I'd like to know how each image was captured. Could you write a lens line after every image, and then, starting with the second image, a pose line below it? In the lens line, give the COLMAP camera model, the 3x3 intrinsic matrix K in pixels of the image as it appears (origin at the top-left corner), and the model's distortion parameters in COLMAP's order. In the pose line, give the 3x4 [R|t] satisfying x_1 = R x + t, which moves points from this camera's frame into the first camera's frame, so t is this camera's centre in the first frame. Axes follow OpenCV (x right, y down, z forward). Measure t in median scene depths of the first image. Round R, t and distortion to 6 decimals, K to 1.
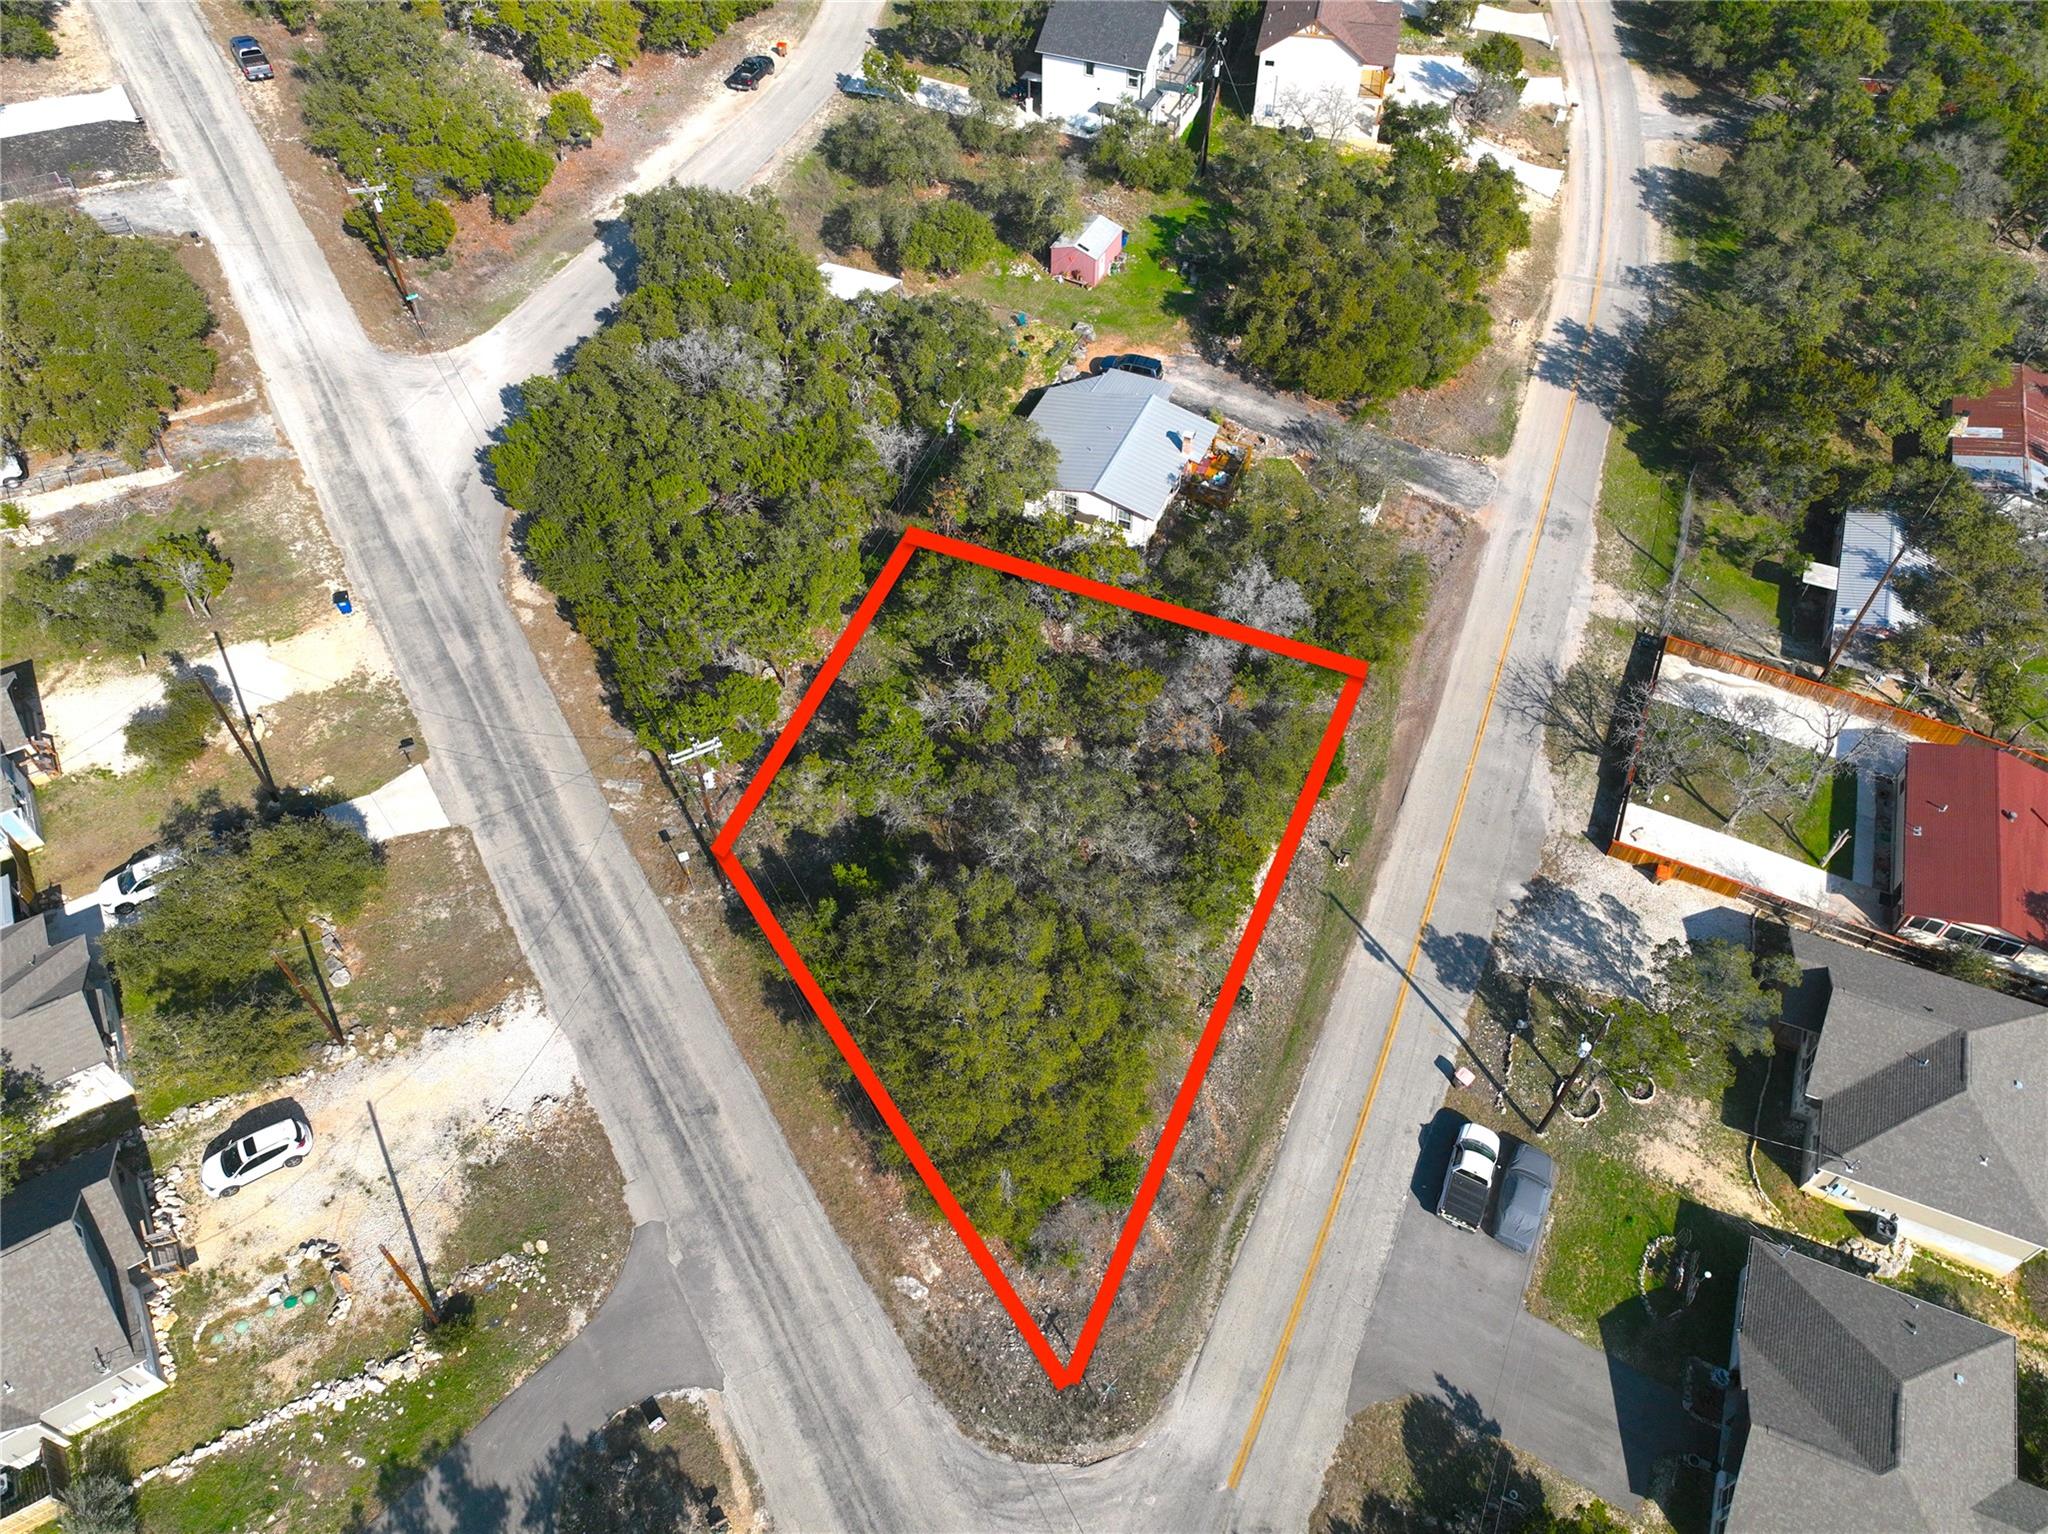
lens RADIAL K [[1470.9, 0, 1014.3], [0, 1470.9, 755.0], [0, 0, 1]] dist [-0.006304, 0.024018]
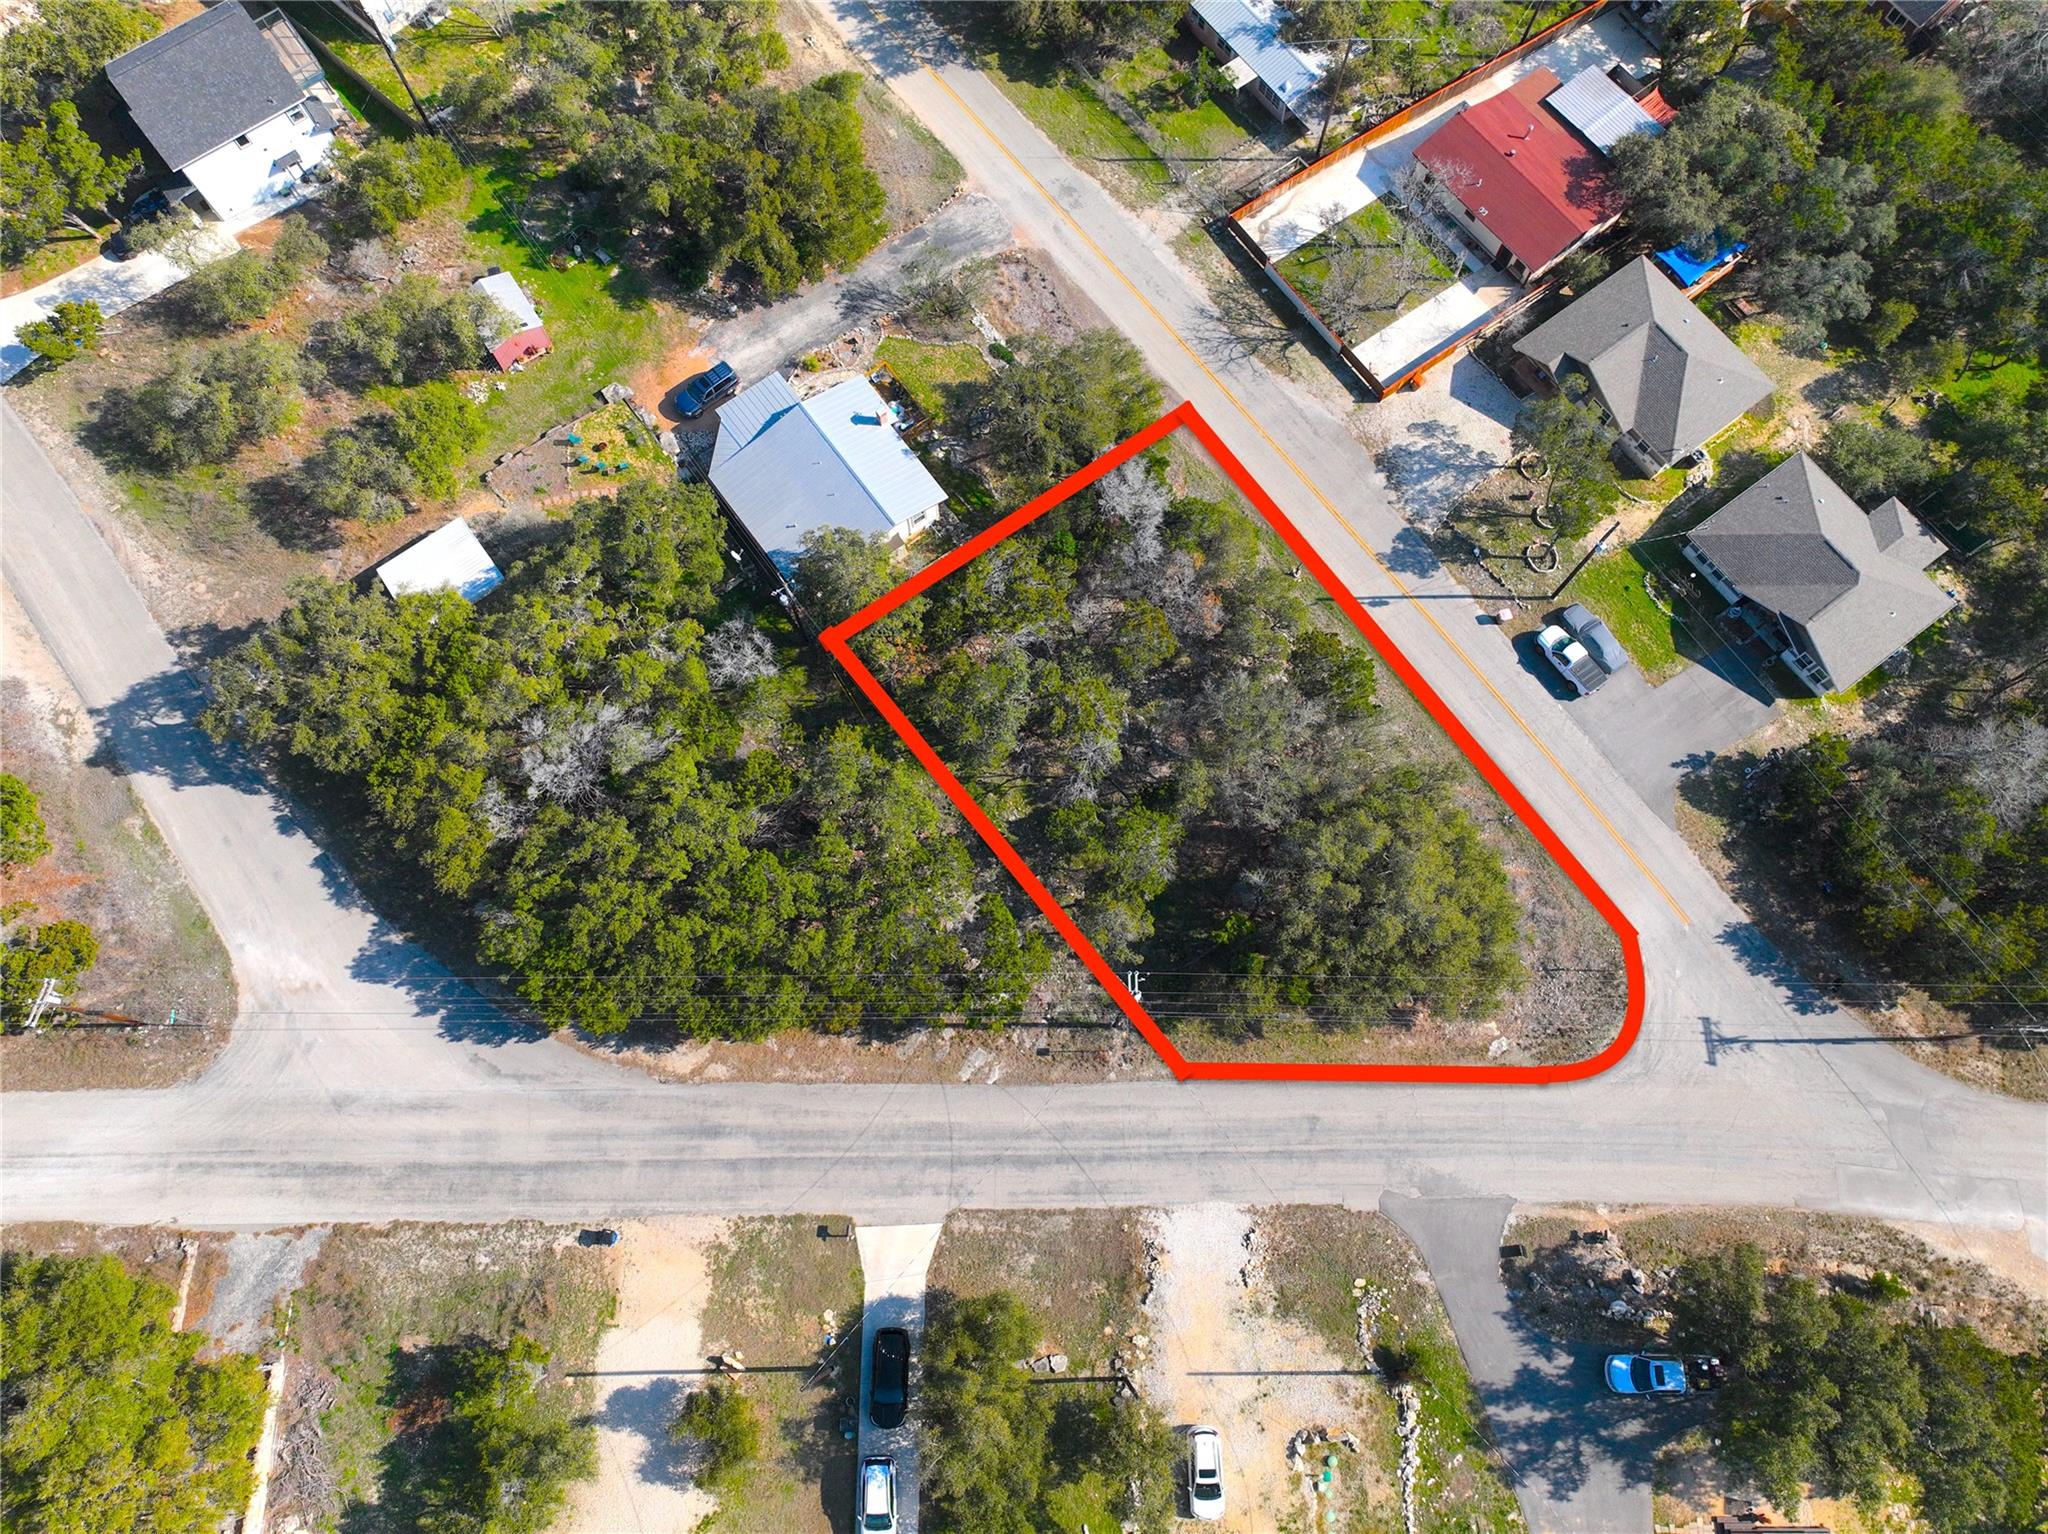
lens RADIAL K [[1470.9, 0, 1021.1], [0, 1470.9, 767.0], [0, 0, 1]] dist [-0.006304, 0.024018]
pose [[0.499192, -0.827225, 0.257889, -0.341004], [0.658575, 0.555632, 0.507495, -0.612196], [-0.563104, -0.083498, 0.822157, 0.114434]]
